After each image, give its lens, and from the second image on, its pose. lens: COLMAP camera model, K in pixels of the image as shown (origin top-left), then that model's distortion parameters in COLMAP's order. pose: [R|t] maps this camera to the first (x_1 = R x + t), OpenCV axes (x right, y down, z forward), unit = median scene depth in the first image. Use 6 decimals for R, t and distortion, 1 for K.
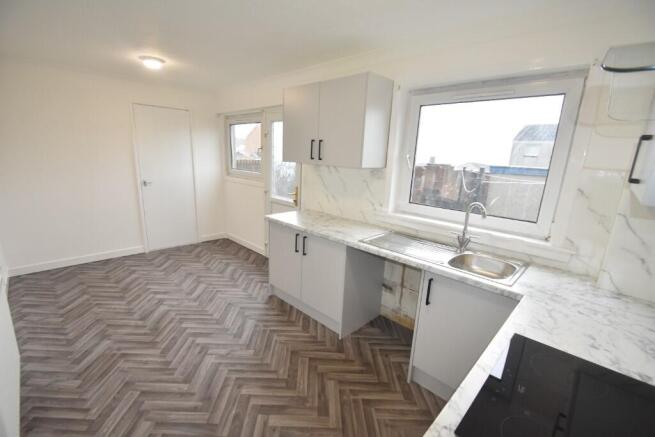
lens RADIAL K [[286.2, 0, 326.0], [0, 286.2, 245.1], [0, 0, 1]] dist [-0.001009, -0.000153]
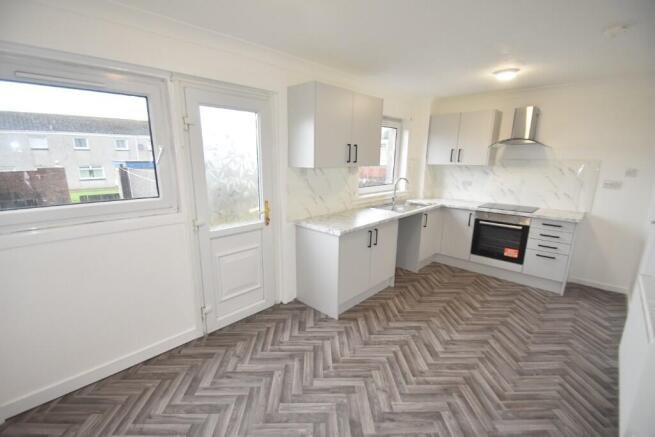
lens RADIAL K [[296.2, 0, 321.6], [0, 296.2, 222.0], [0, 0, 1]] dist [-0.000093, -0.000068]
pose [[-0.018184, -0.254104, 0.967006, -1.399496], [0.296604, 0.922258, 0.247923, -0.471968], [-0.954828, 0.291326, 0.058597, 1.285659]]
